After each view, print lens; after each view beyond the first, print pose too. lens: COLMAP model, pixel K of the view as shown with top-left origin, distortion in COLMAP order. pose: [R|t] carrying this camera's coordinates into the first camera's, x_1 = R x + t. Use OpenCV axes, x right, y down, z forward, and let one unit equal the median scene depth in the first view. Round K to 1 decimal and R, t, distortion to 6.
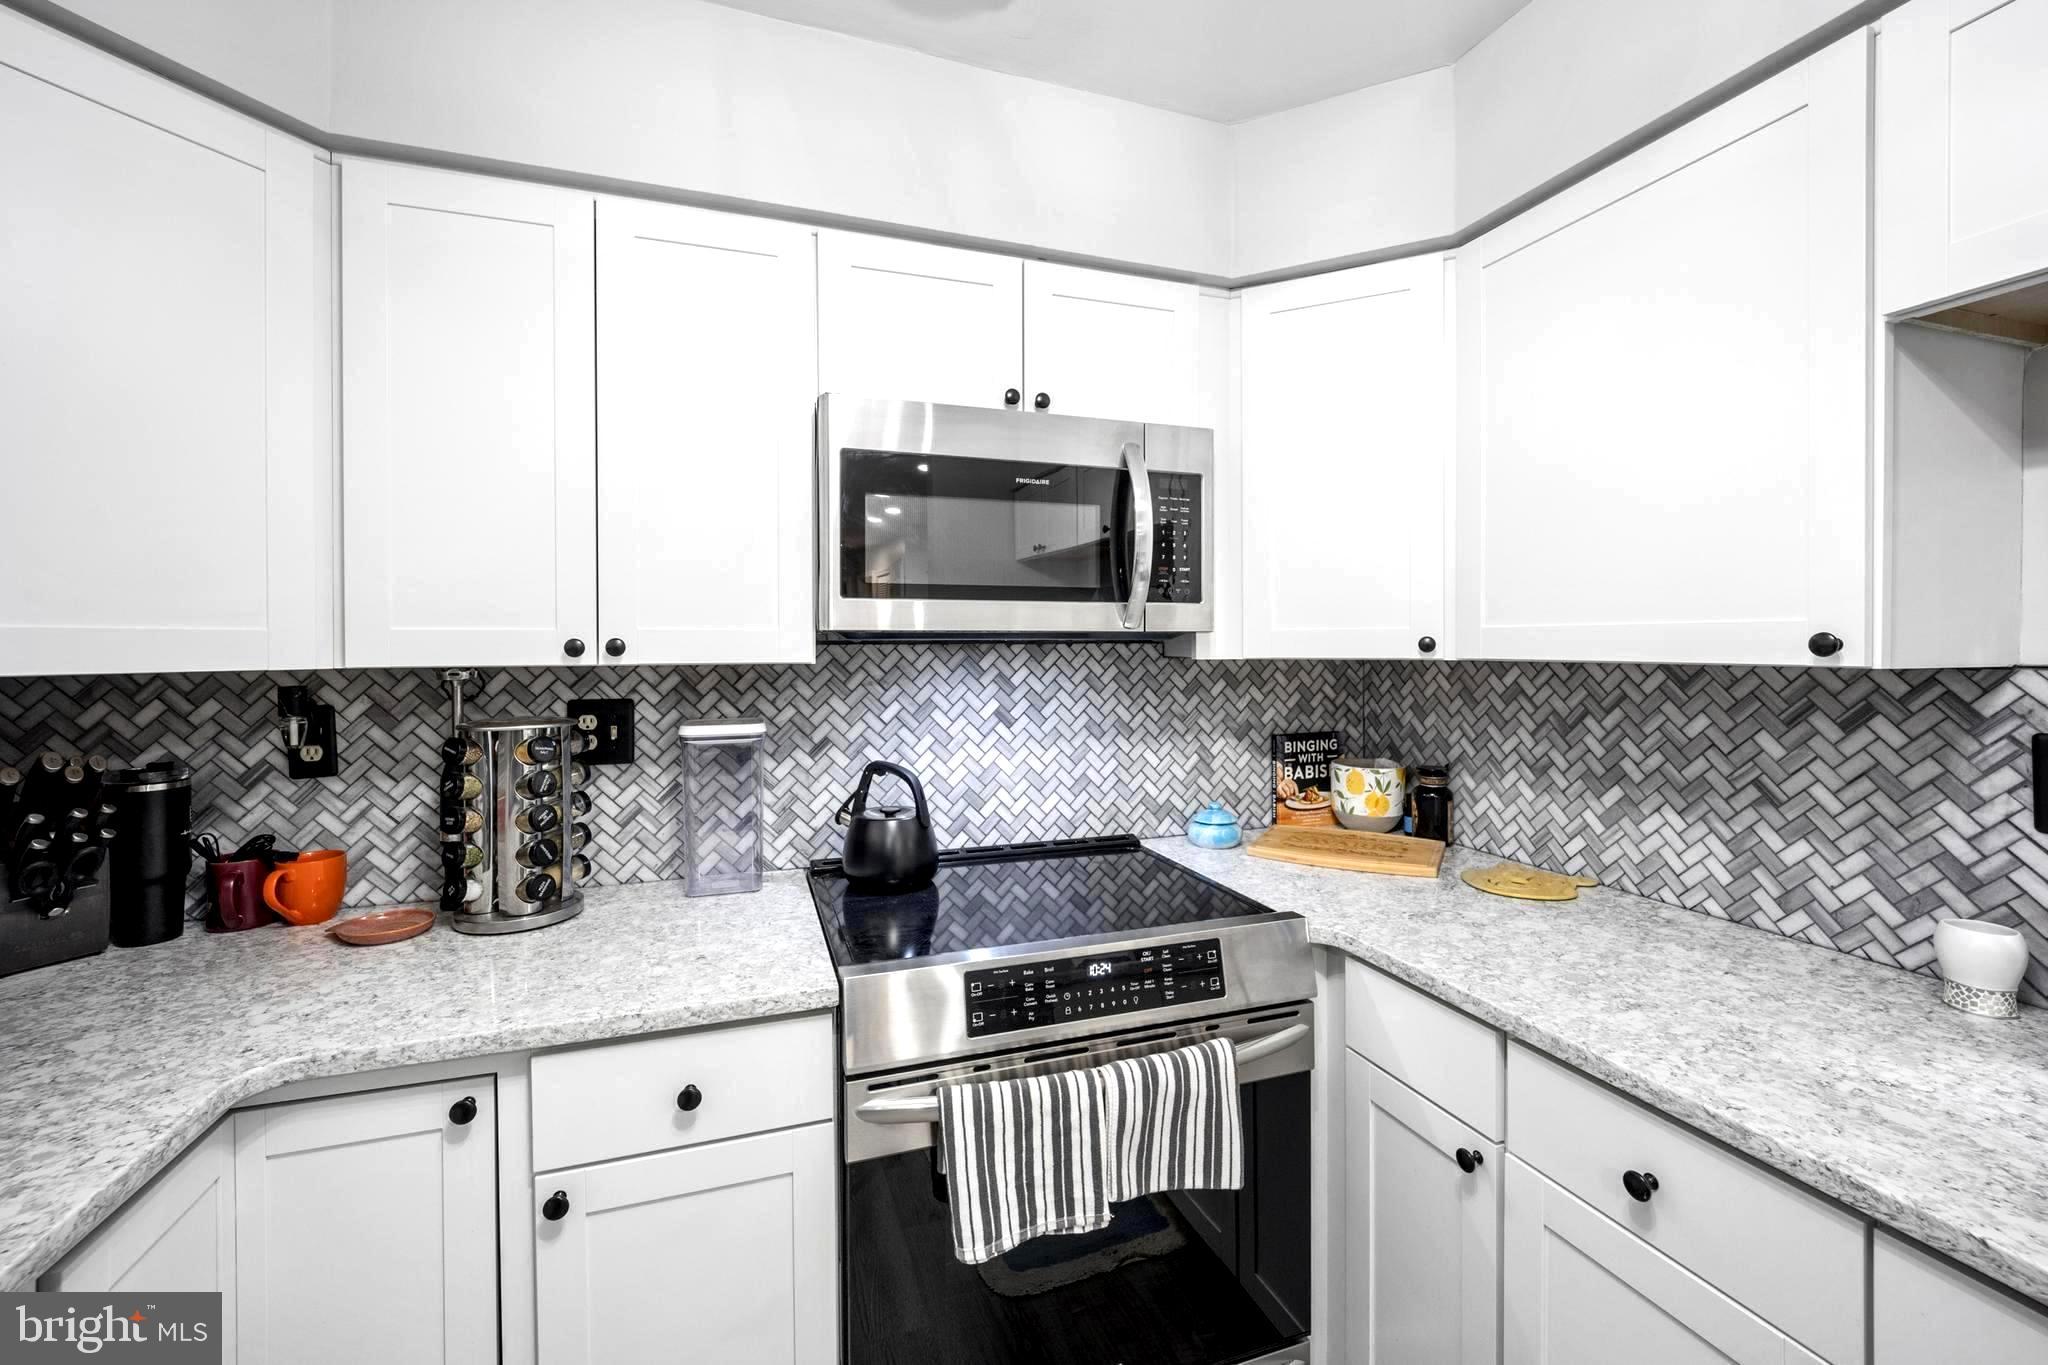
lens RADIAL K [[848.5, 0, 1011.2], [0, 848.5, 649.2], [0, 0, 1]] dist [-0.009688, 0.000363]
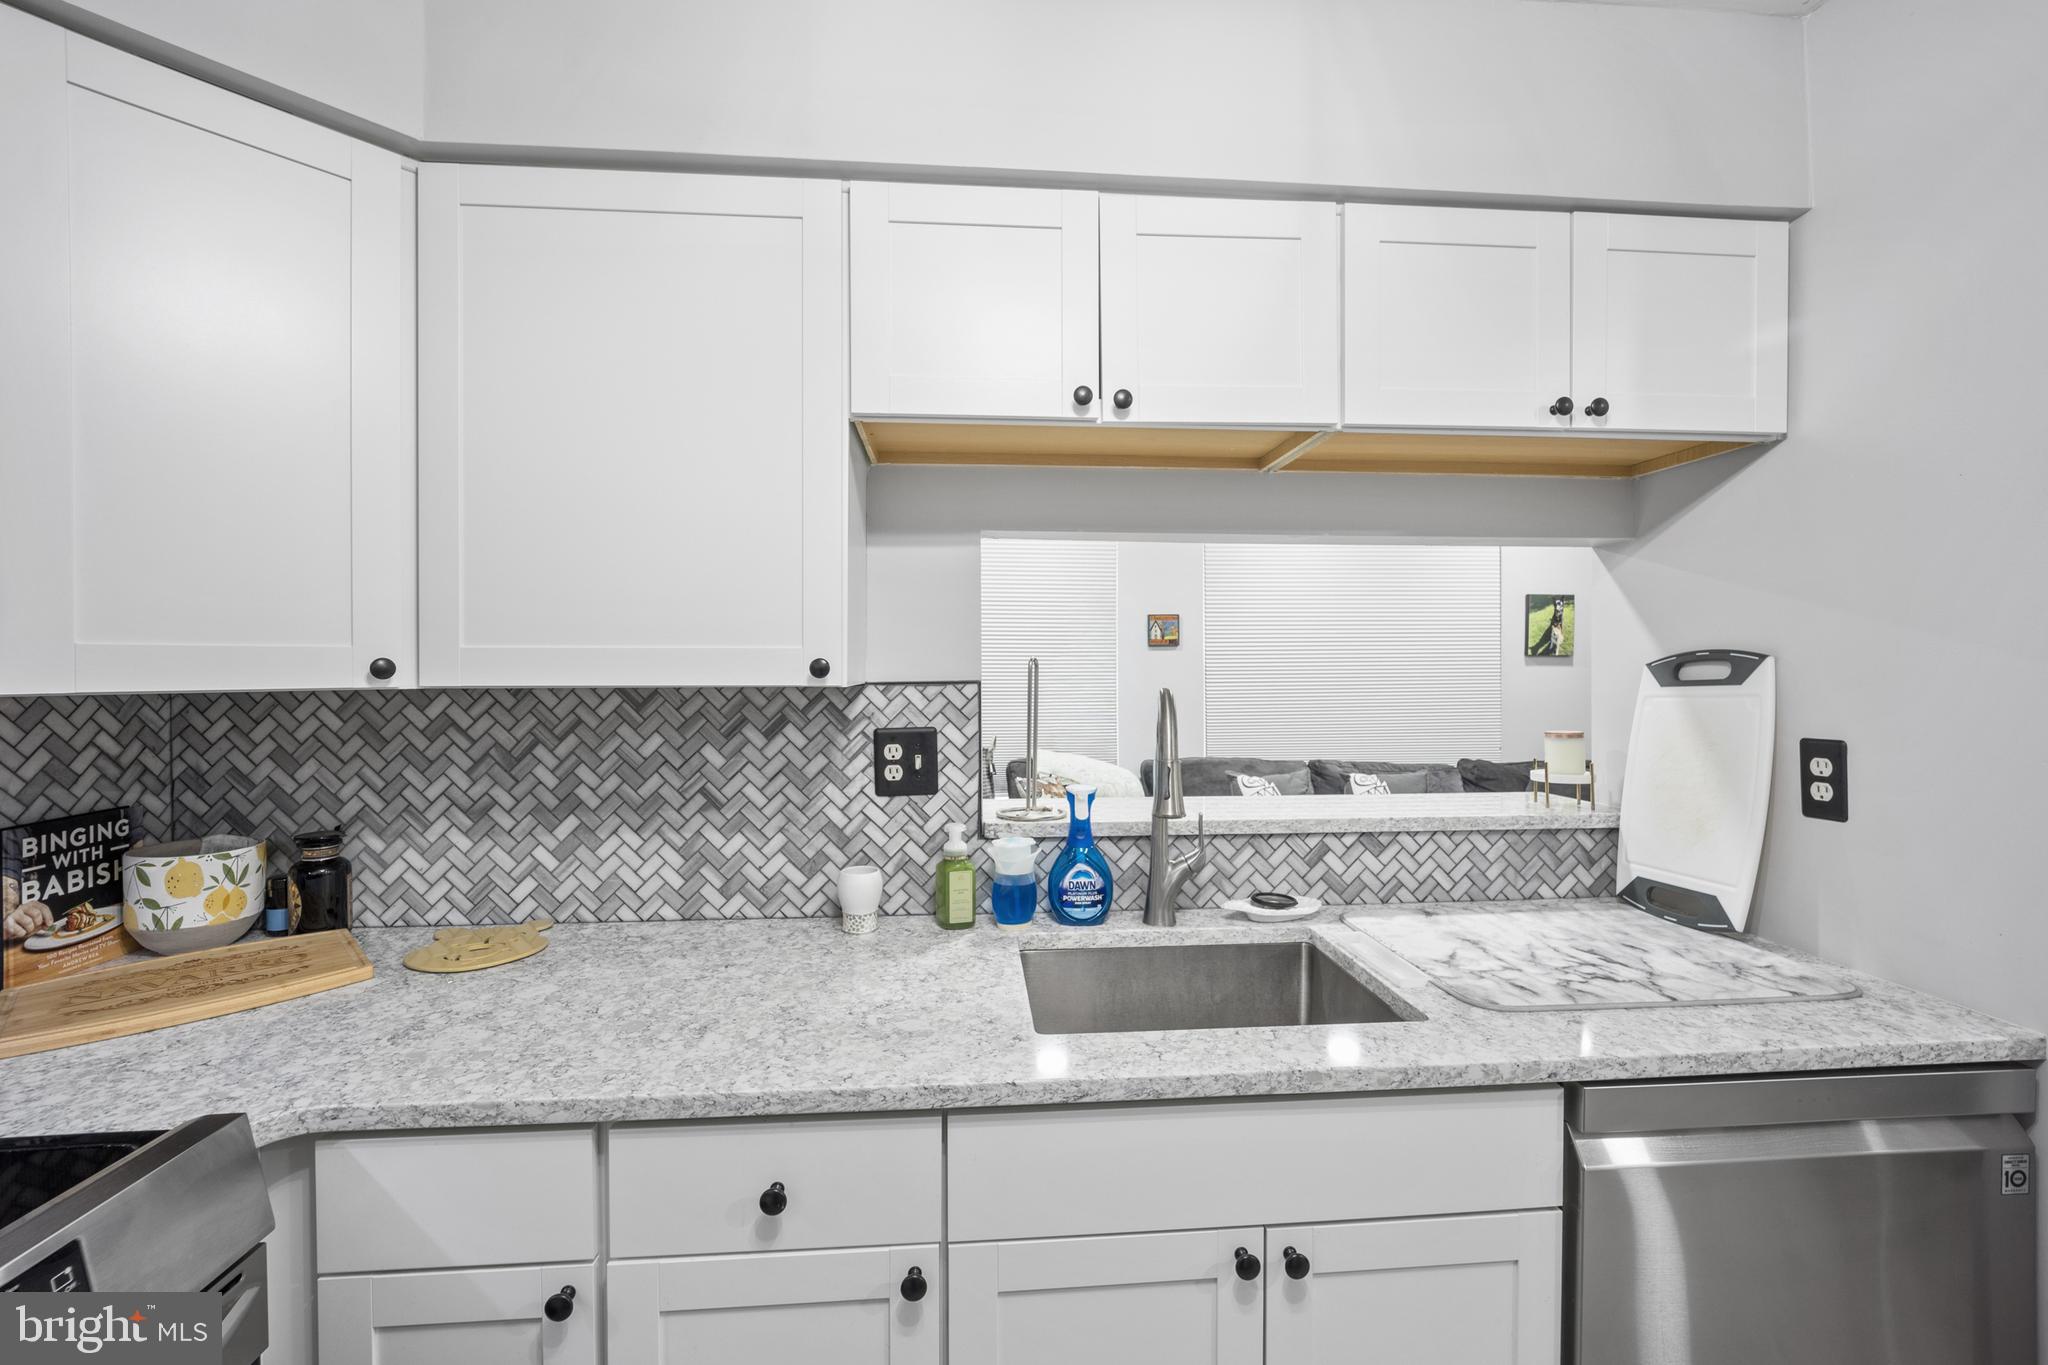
lens RADIAL K [[848.5, 0, 1027.7], [0, 848.5, 675.0], [0, 0, 1]] dist [-0.009688, 0.000363]
pose [[0.221187, -0.009059, 0.975189, -0.113835], [0.007084, 0.999945, 0.007682, -0.001732], [-0.975206, 0.005209, 0.221239, 0.303298]]
